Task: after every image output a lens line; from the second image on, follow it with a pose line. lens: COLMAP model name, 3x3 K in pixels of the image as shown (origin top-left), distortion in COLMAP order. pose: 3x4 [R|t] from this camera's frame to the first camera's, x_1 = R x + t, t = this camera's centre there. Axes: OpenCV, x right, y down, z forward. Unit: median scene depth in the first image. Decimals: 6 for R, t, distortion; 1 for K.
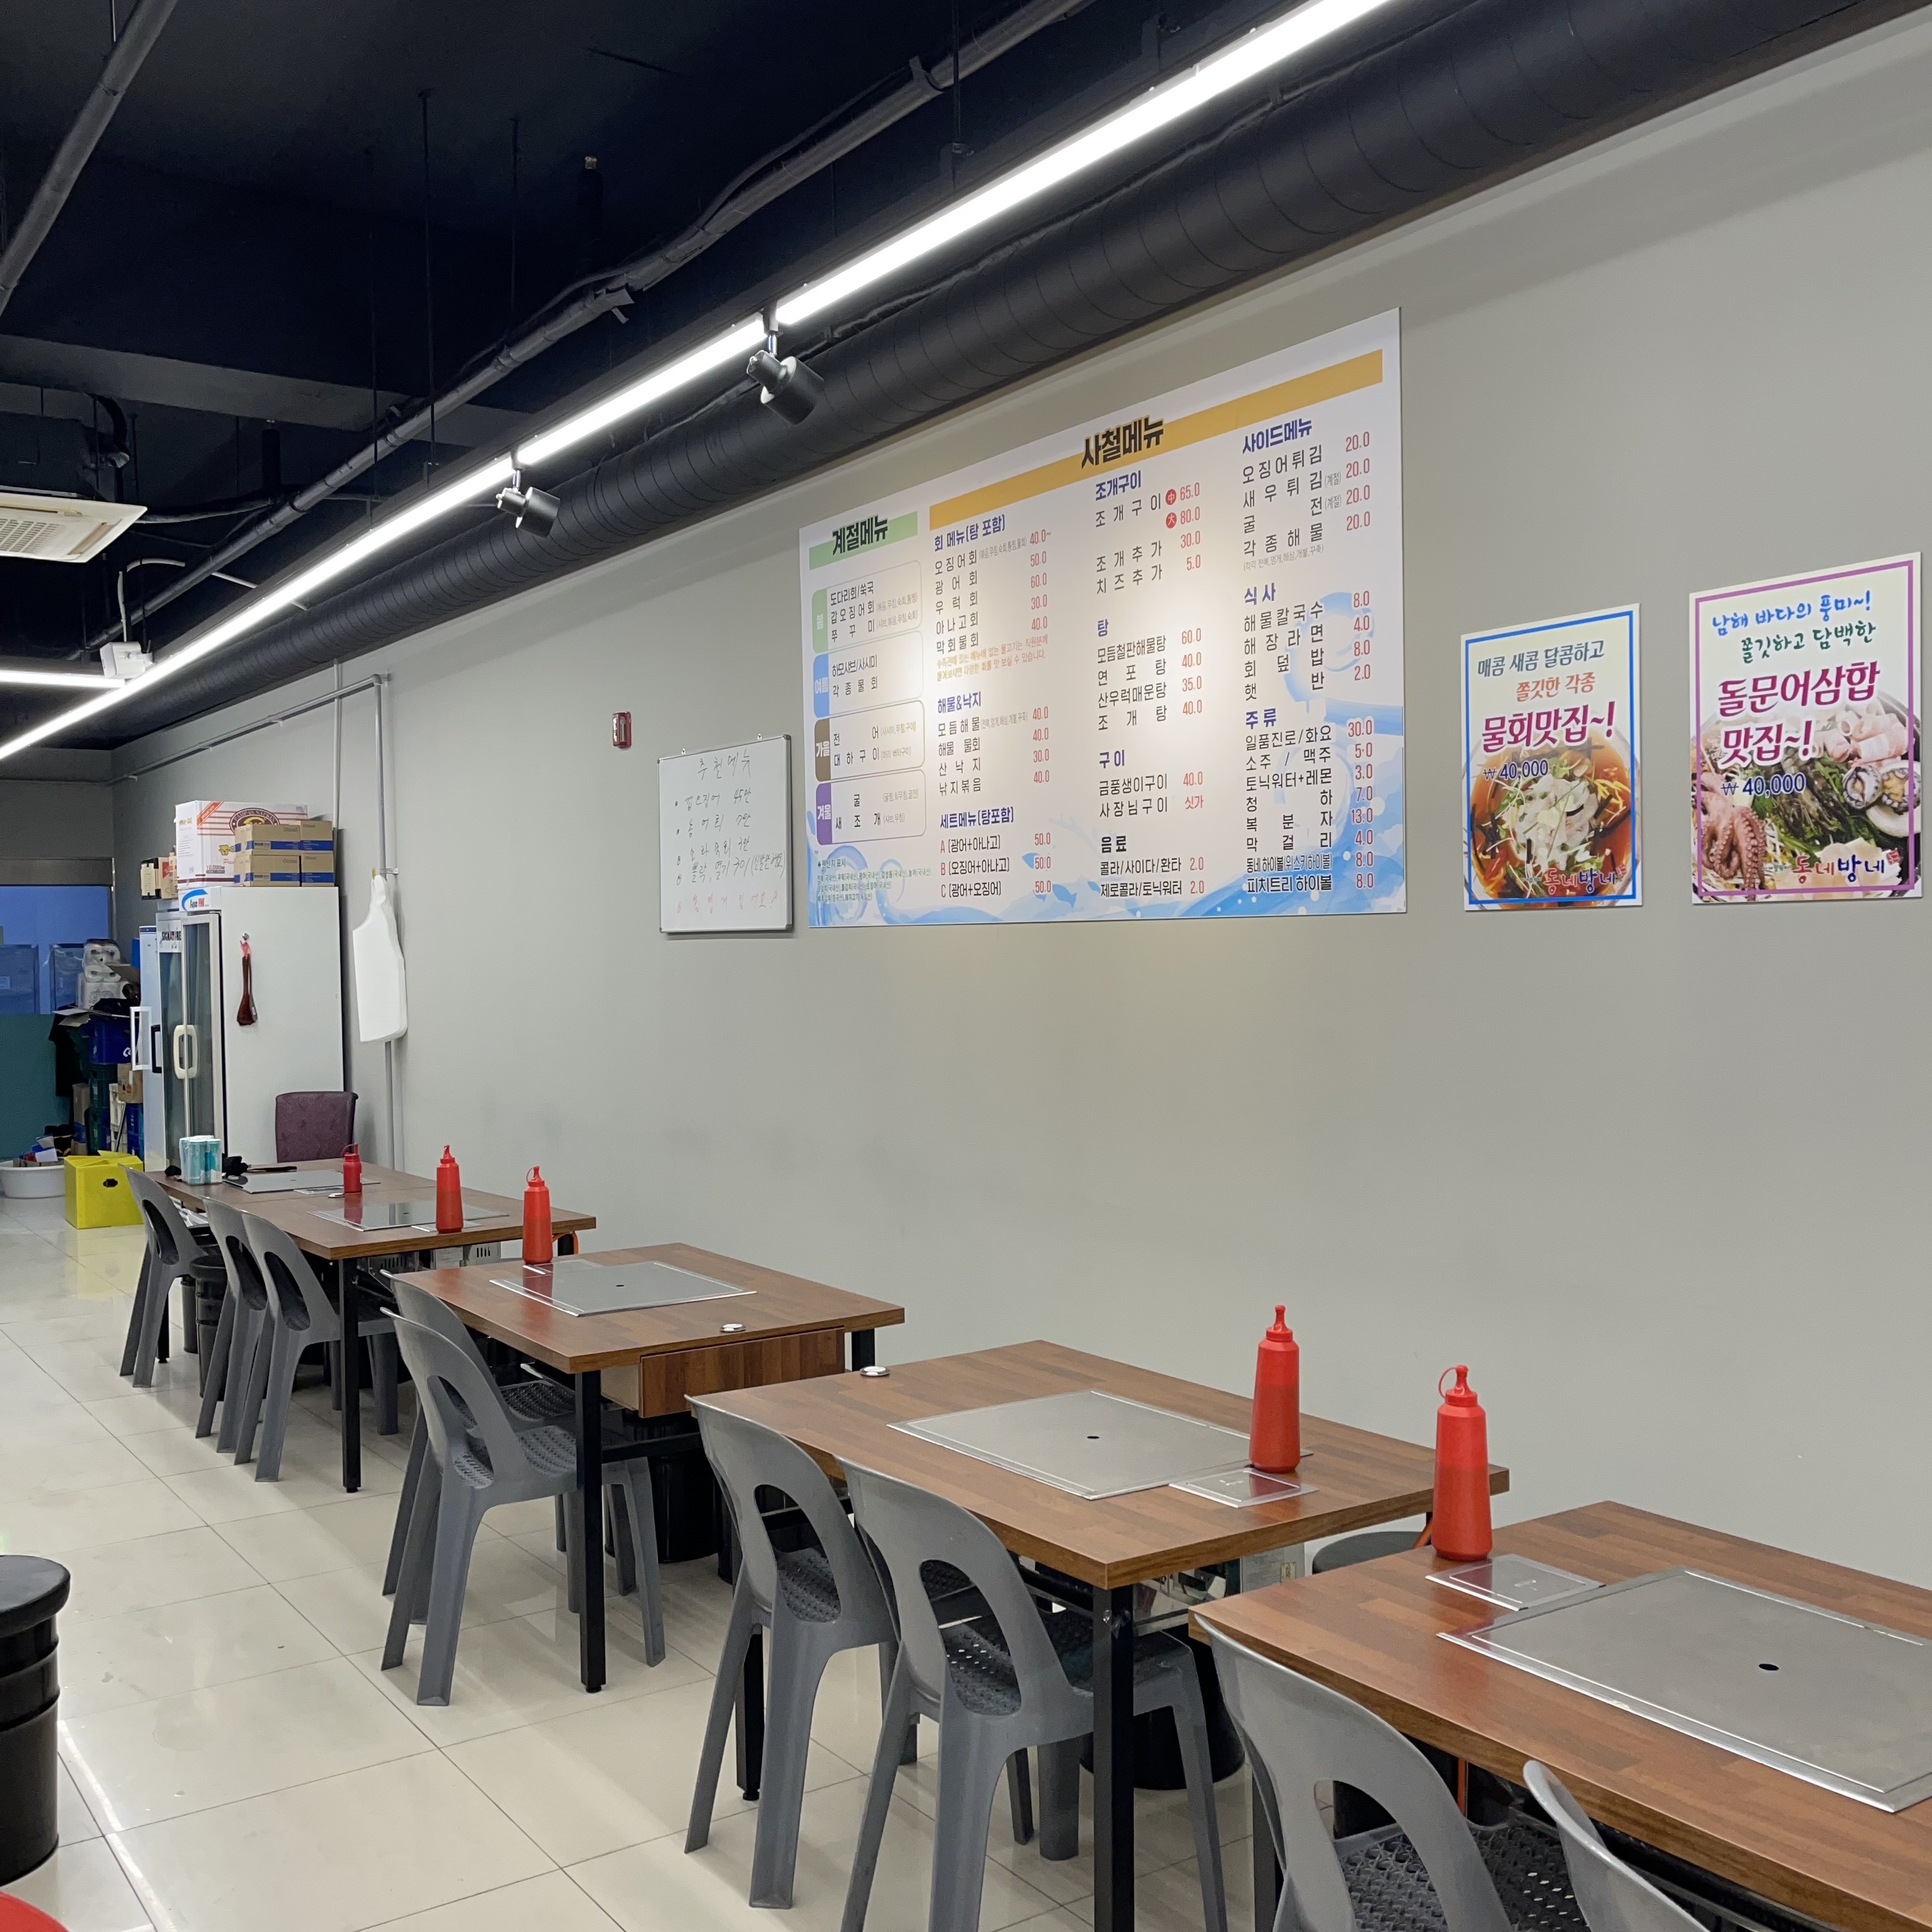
lens RADIAL K [[1934.7, 0, 970.4], [0, 1934.7, 1022.6], [0, 0, 1]] dist [0.046051, -0.283416]
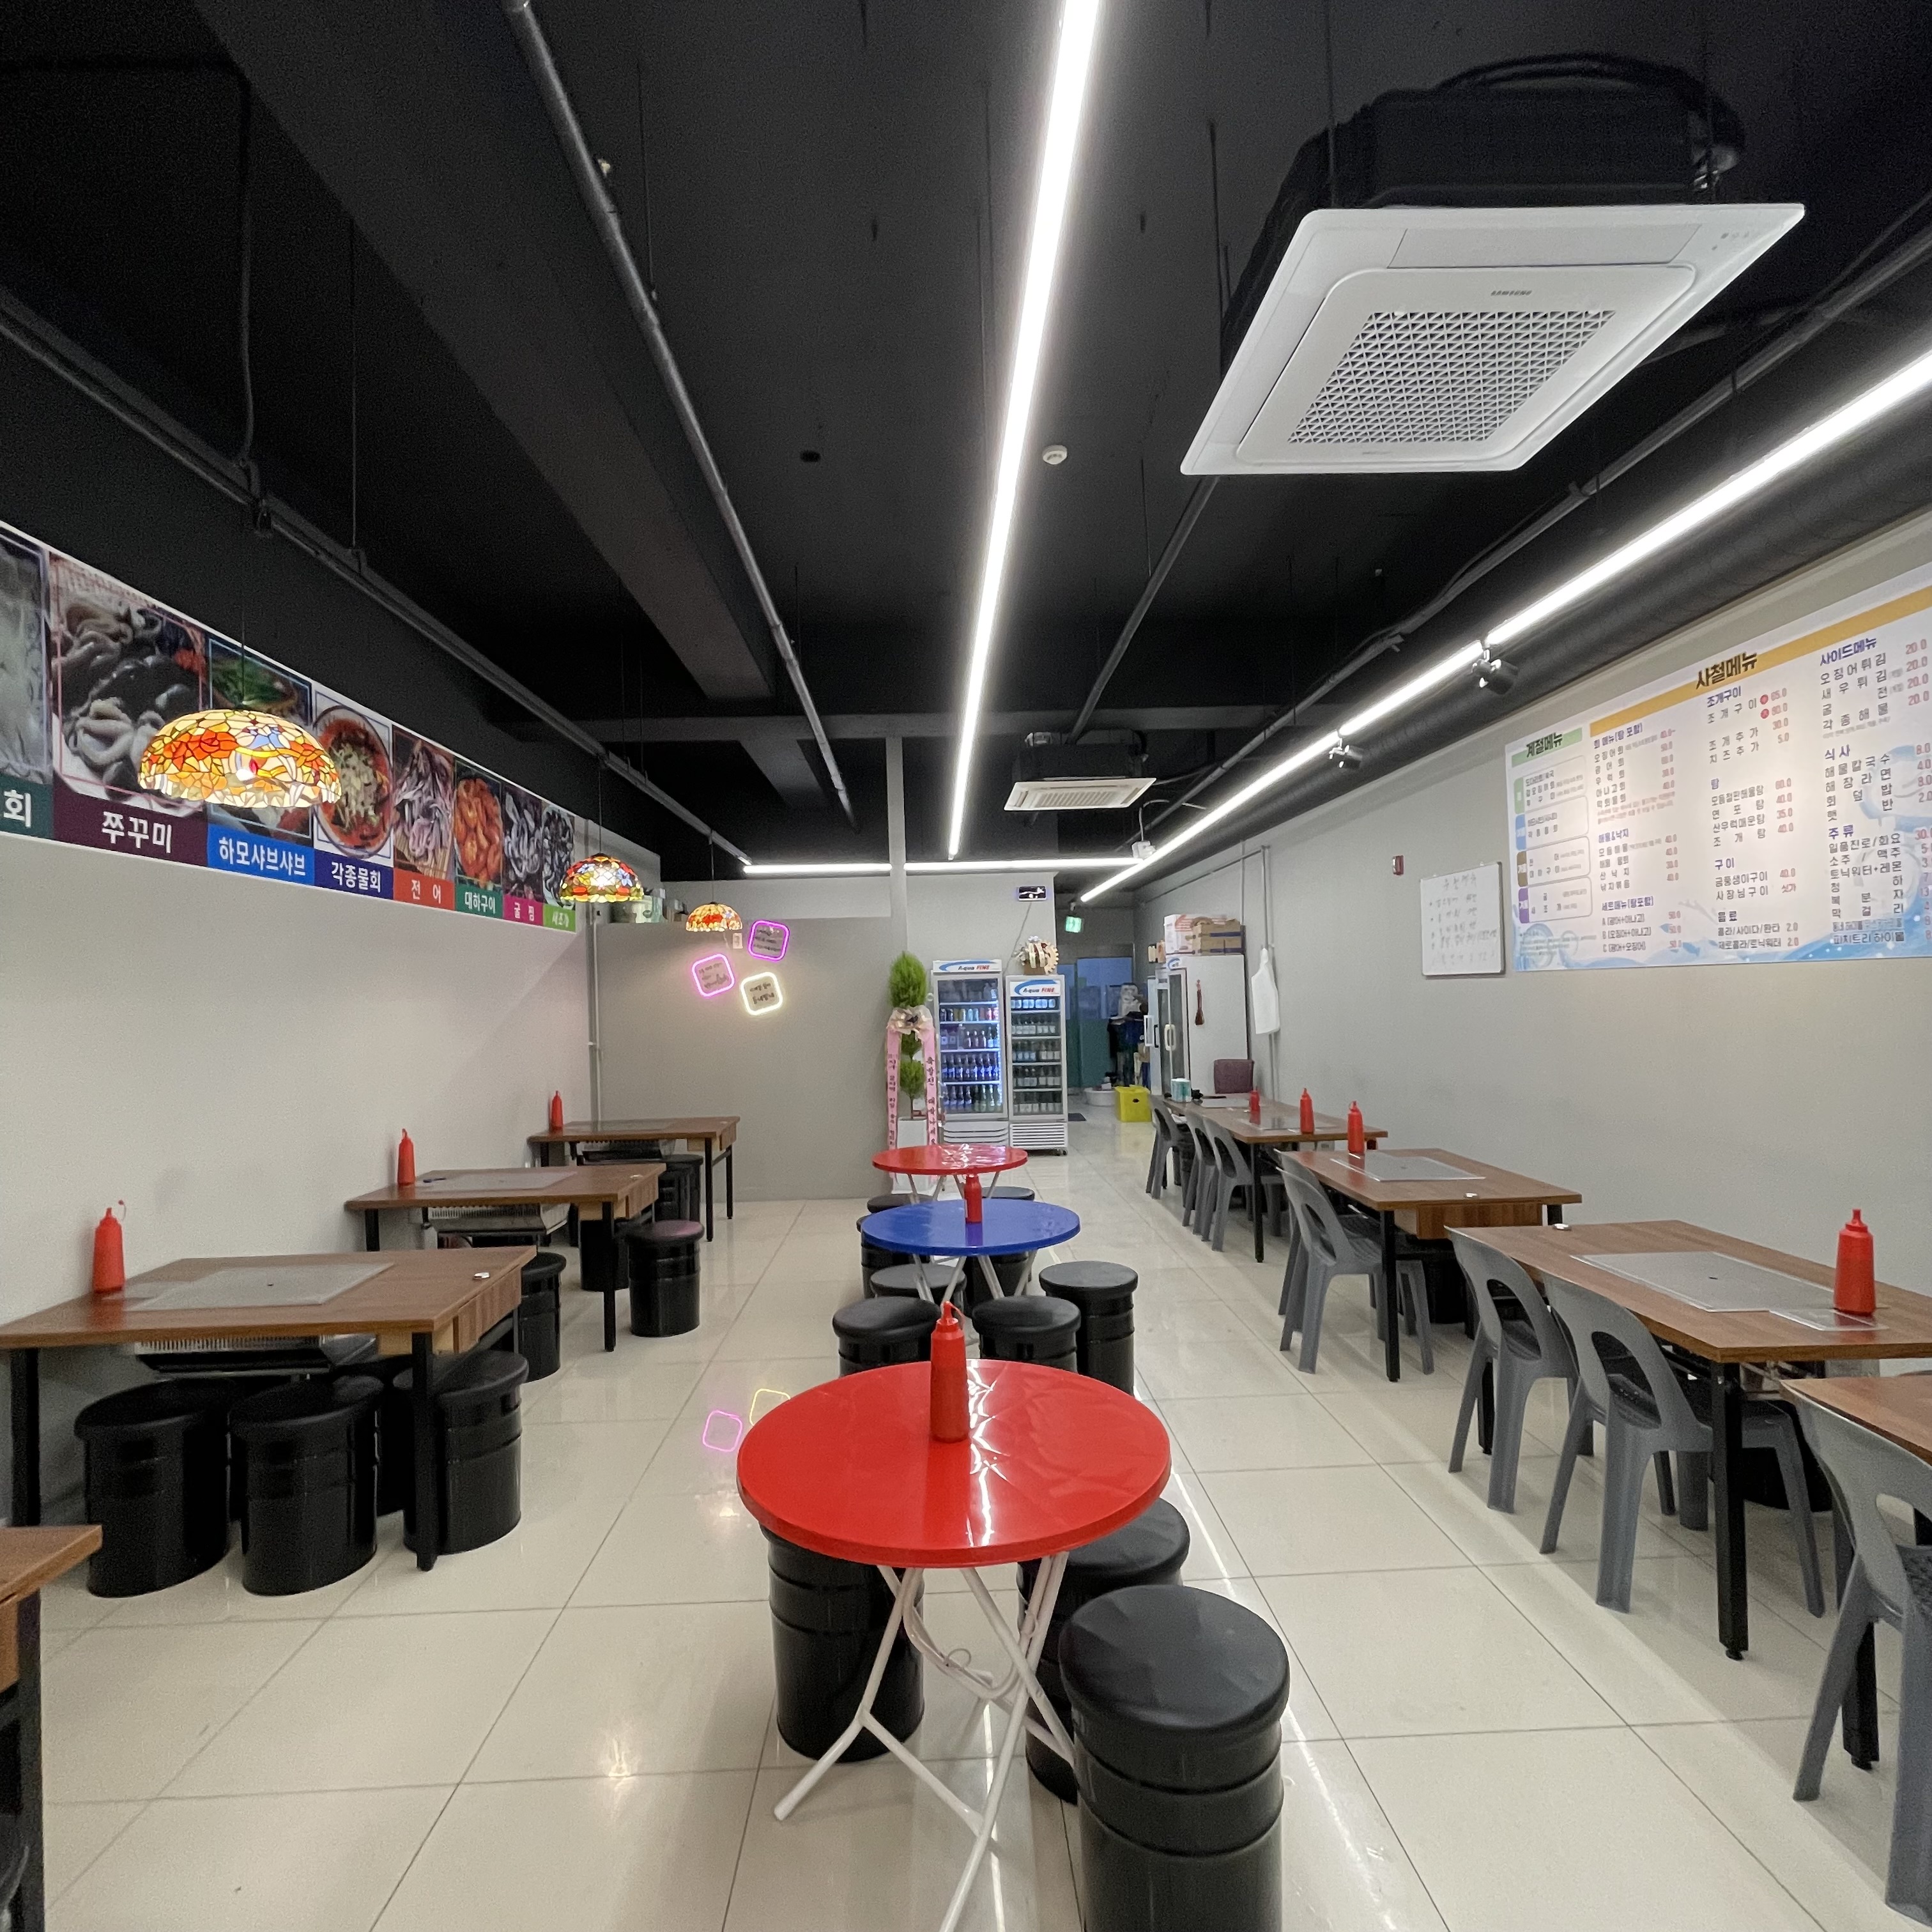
lens RADIAL K [[1062.7, 0, 966.0], [0, 1062.7, 966.0], [0, 0, 1]] dist [-0.002928, 0.009777]
pose [[0.846634, -0.020930, -0.531763, 0.008627], [-0.009037, 0.998517, -0.053689, 0.001908], [0.532098, 0.050261, 0.845190, -0.087144]]
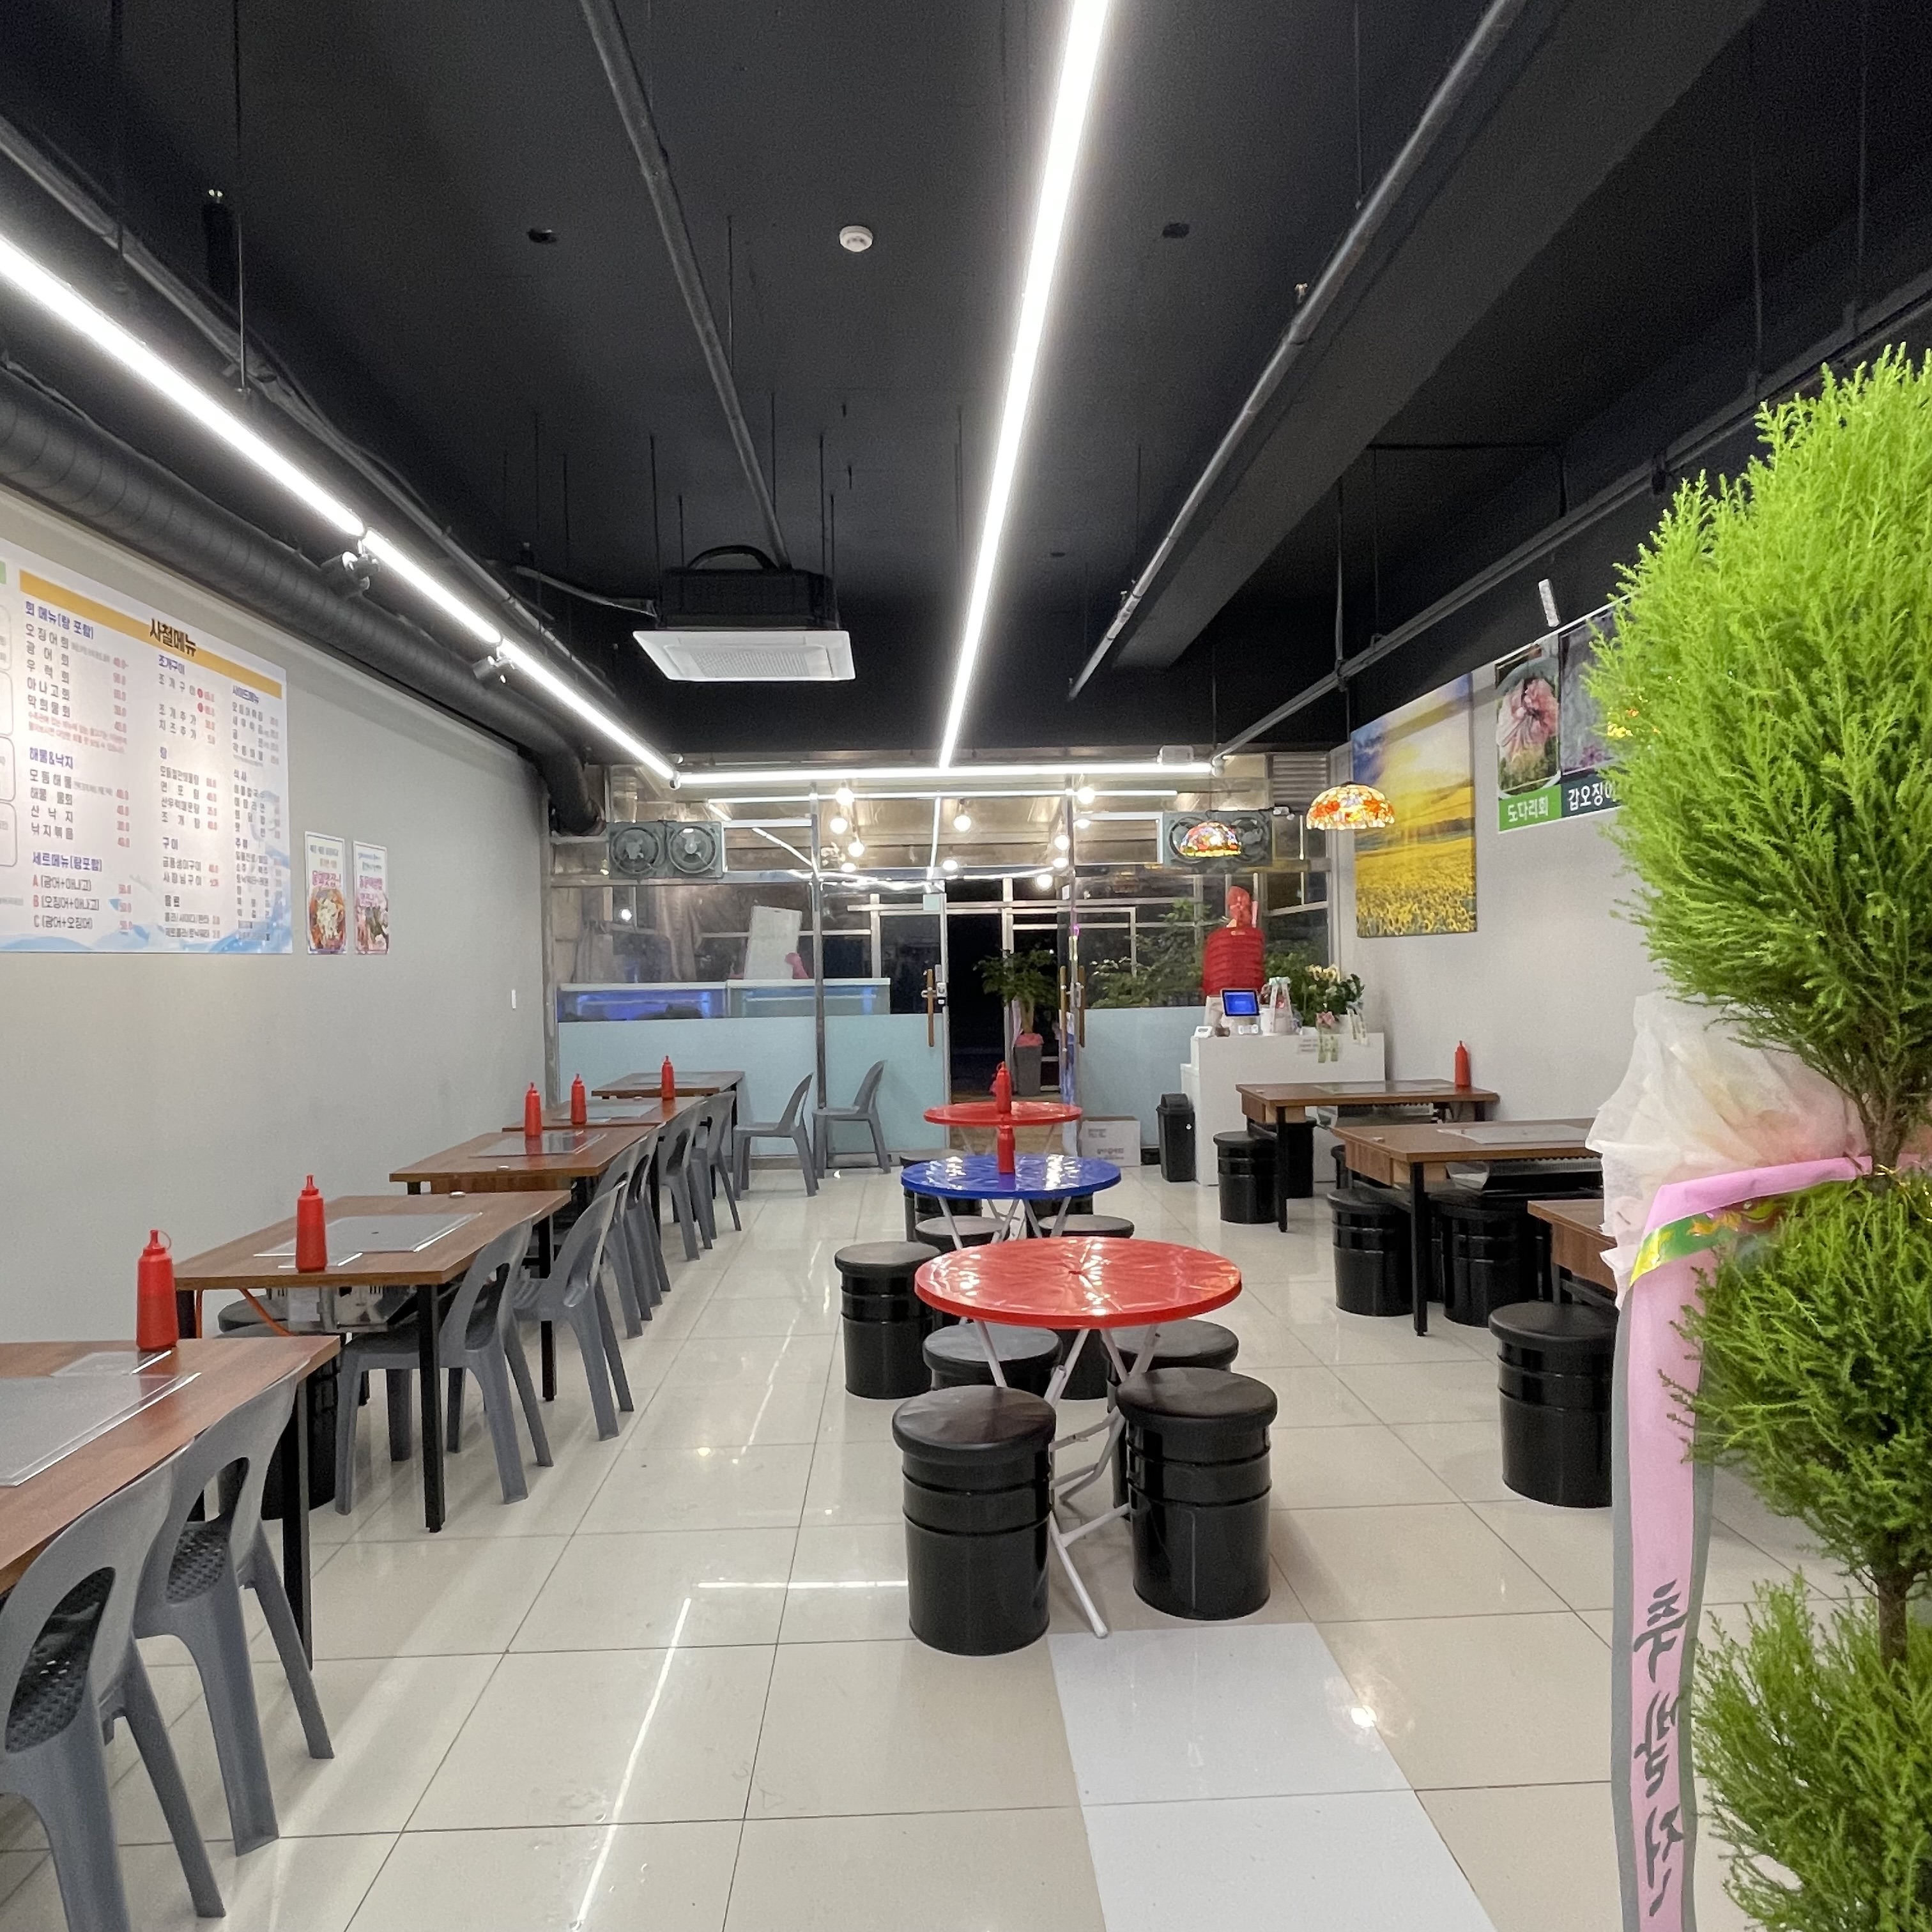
lens RADIAL K [[1449.2, 0, 966.0], [0, 1449.2, 966.0], [0, 0, 1]] dist [-0.000559, -0.000533]
pose [[-0.847091, 0.032381, 0.530461, -1.143121], [0.059627, 0.997631, 0.034319, -0.050344], [-0.528093, 0.060701, -0.847014, 1.813992]]
